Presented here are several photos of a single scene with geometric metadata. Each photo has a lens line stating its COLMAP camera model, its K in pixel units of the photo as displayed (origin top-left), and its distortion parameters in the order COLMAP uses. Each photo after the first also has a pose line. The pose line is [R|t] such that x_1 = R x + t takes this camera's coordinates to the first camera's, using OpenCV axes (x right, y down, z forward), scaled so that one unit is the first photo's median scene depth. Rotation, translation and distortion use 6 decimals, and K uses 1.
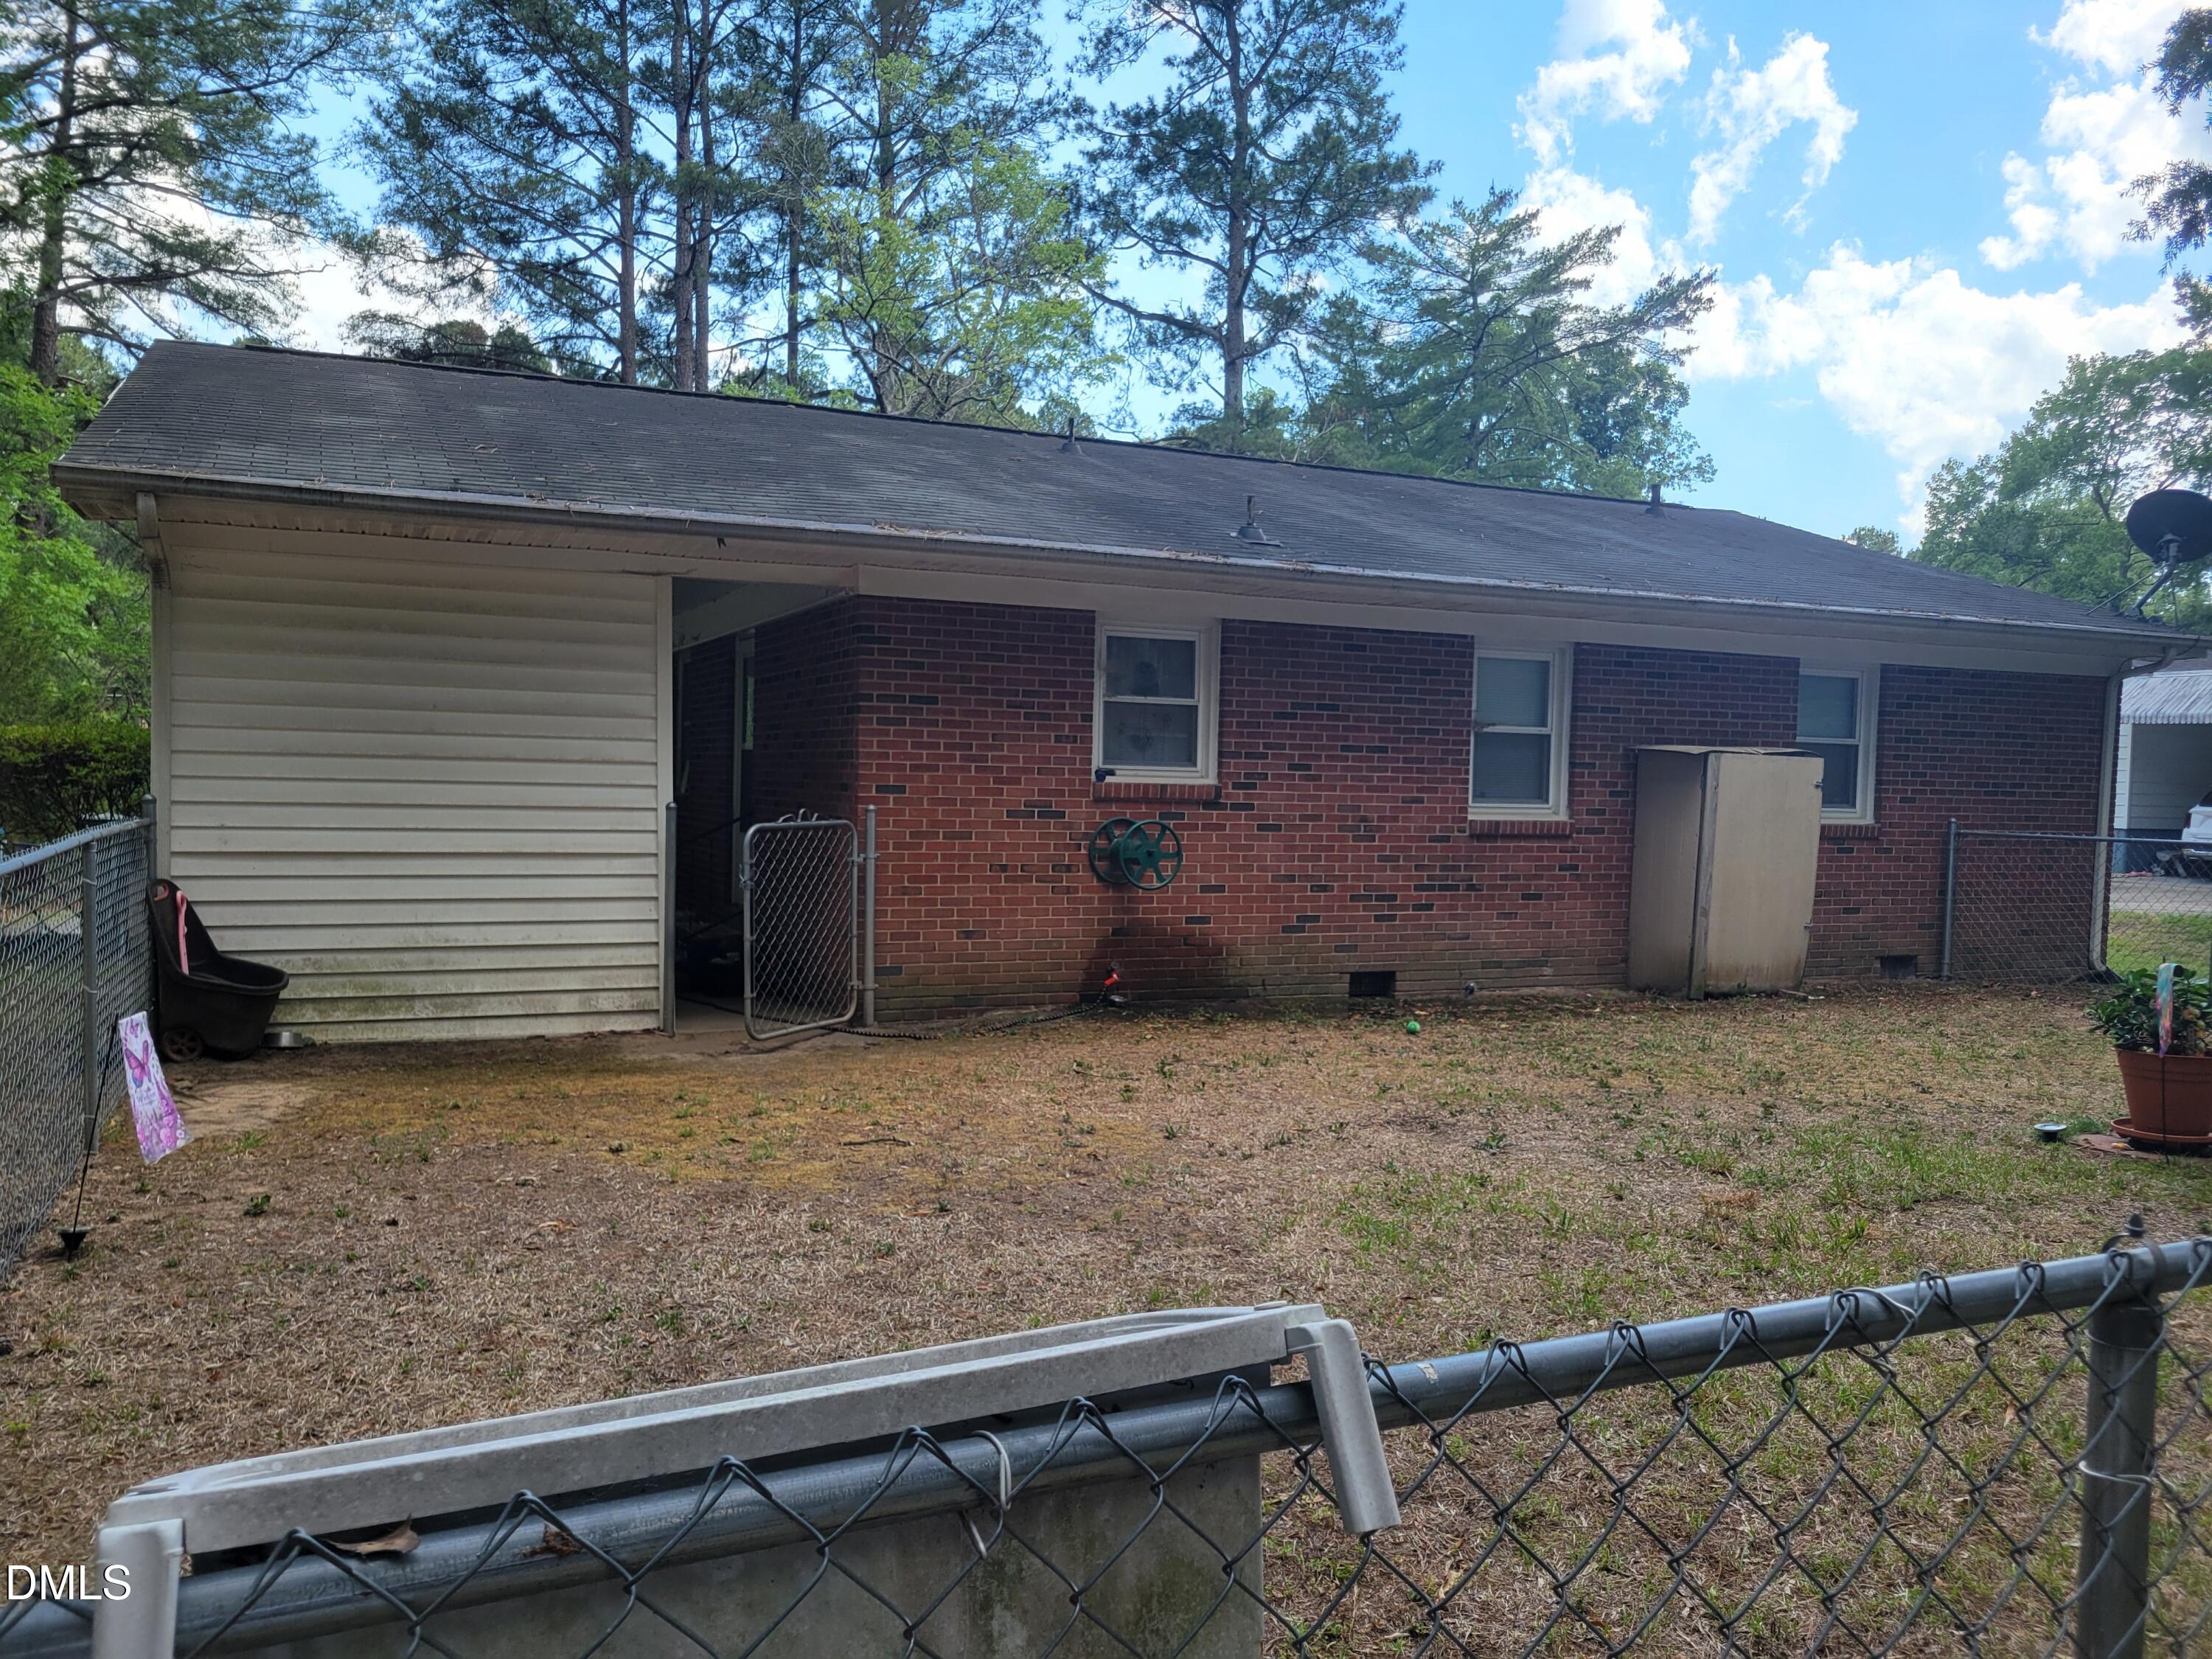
lens RADIAL K [[1664.1, 0, 1101.9], [0, 1664.1, 829.4], [0, 0, 1]] dist [0.049597, -0.030808]
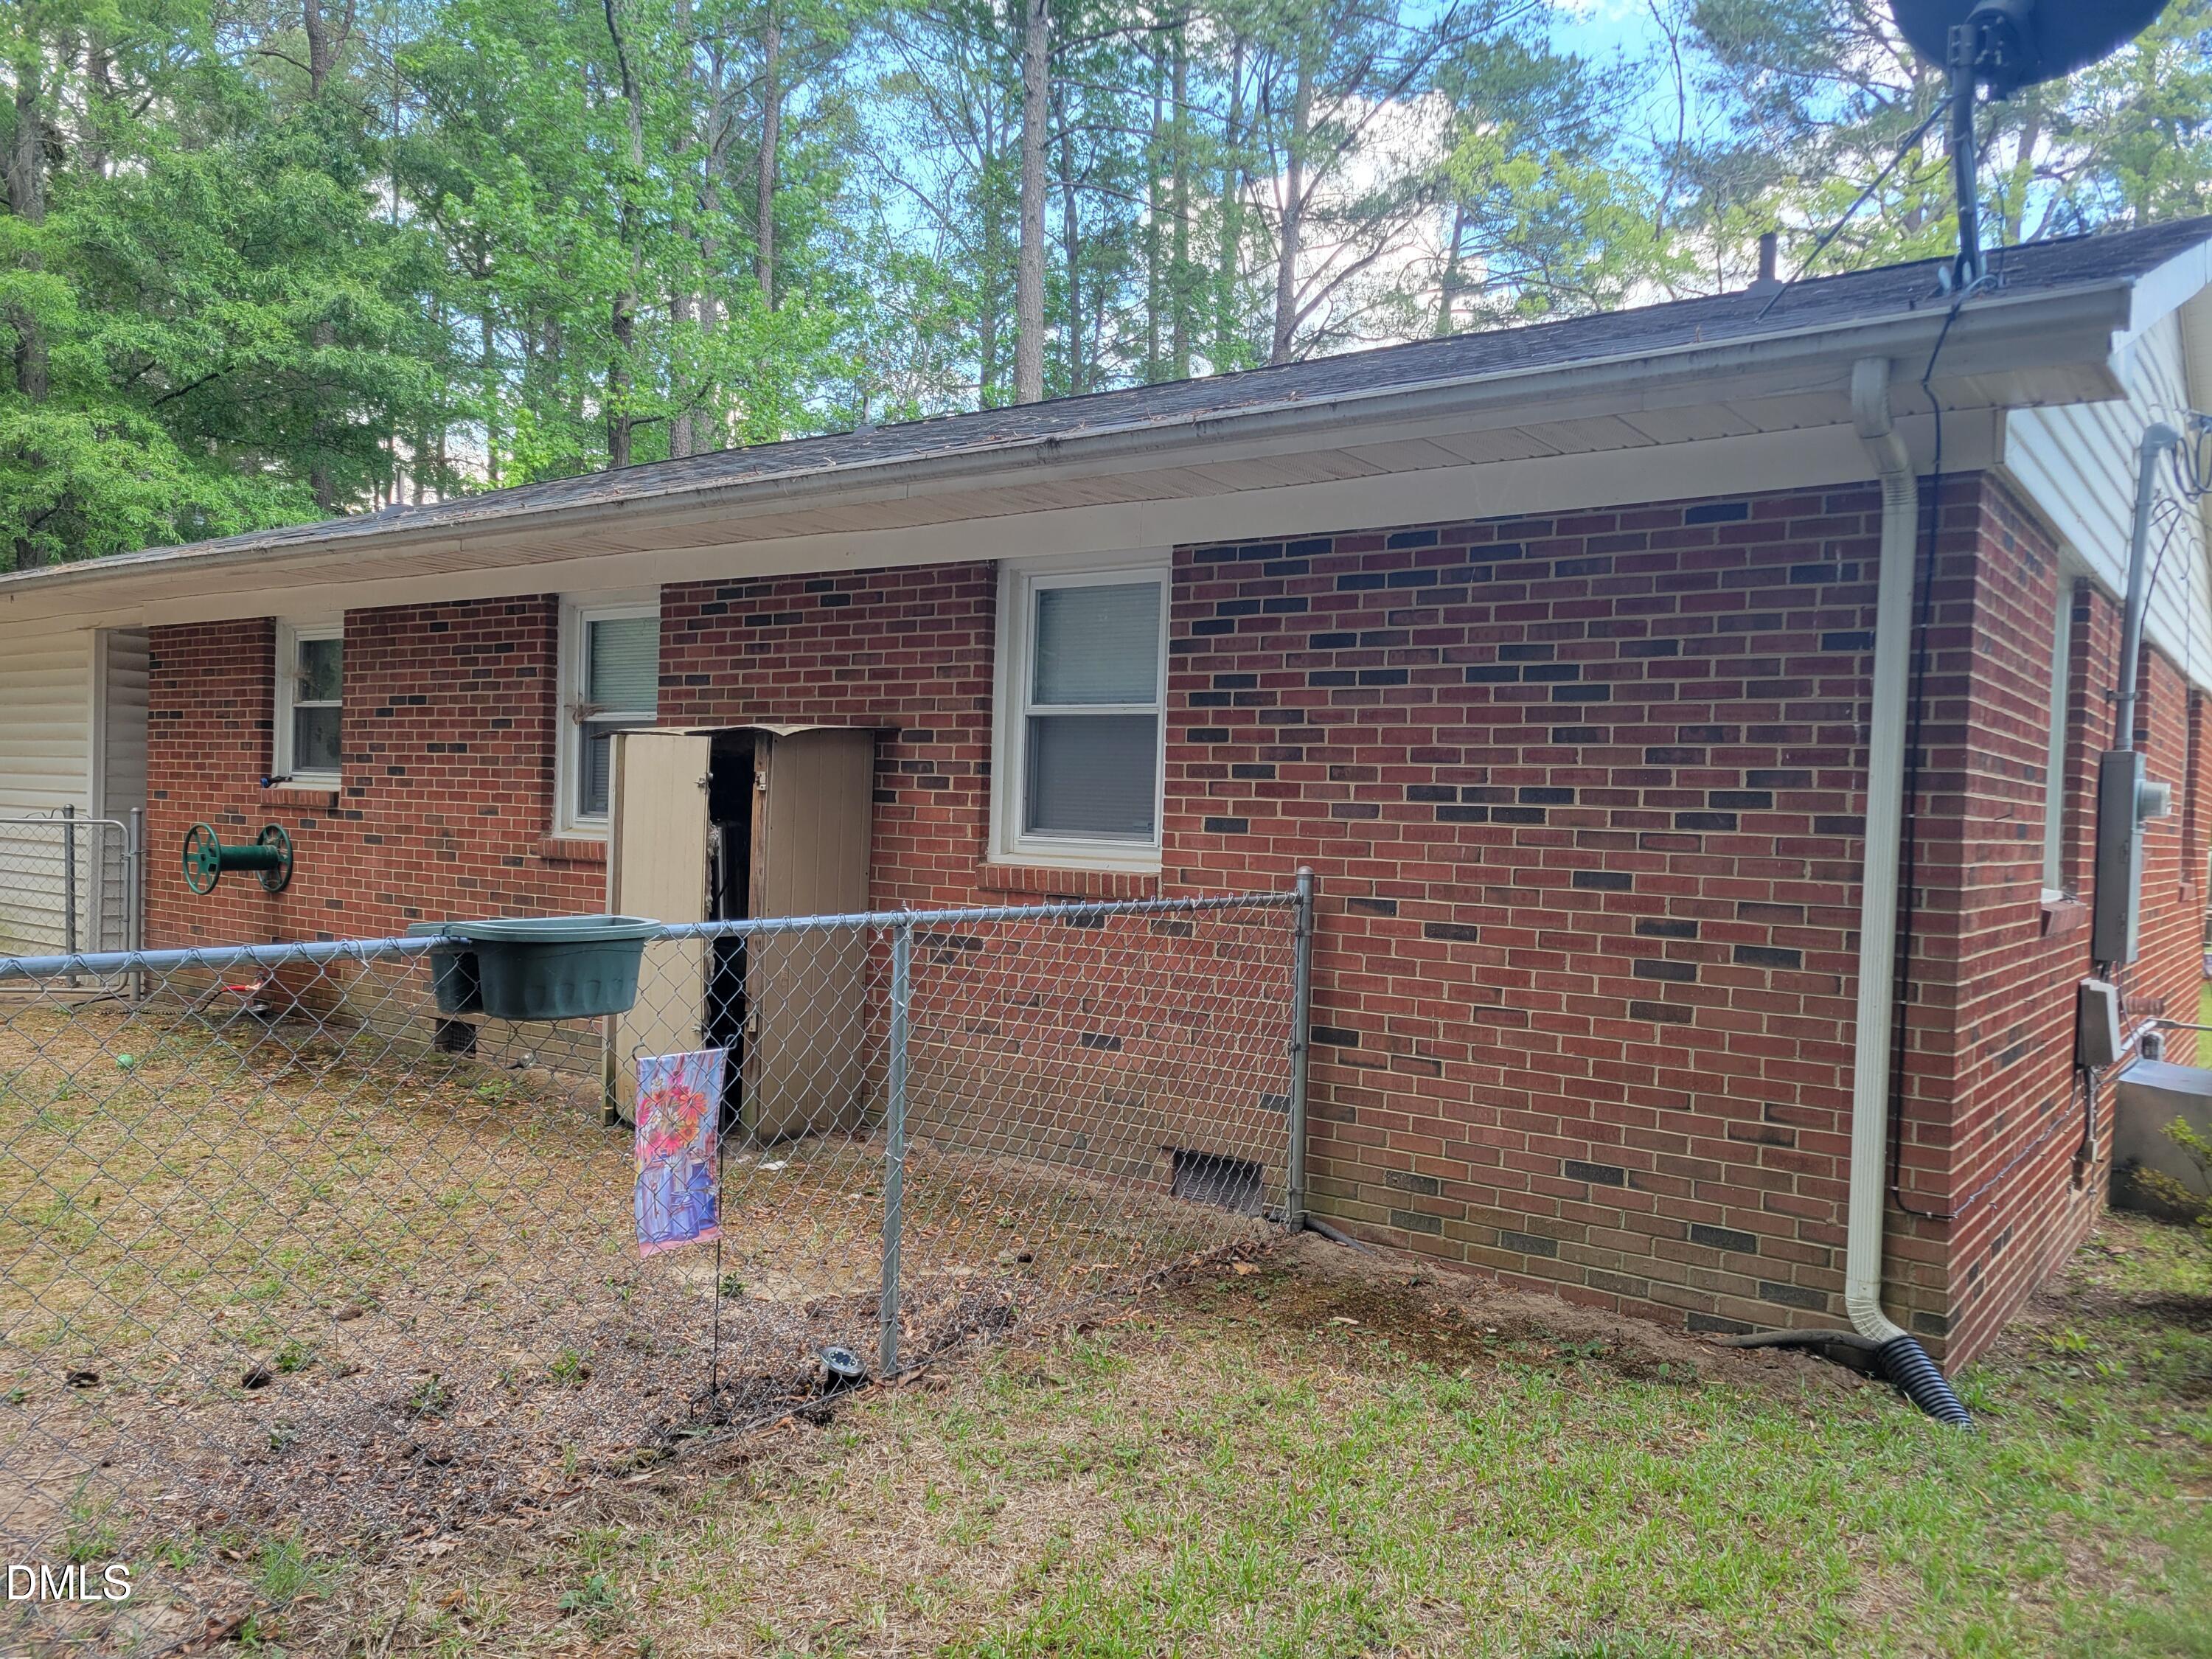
lens RADIAL K [[1664.1, 0, 1104.0], [0, 1664.1, 836.2], [0, 0, 1]] dist [0.049597, -0.030808]
pose [[0.487119, 0.003864, -0.873327, 0.939054], [-0.052366, 0.998320, -0.024791, -0.001161], [0.871764, 0.057809, 0.486503, 0.800551]]
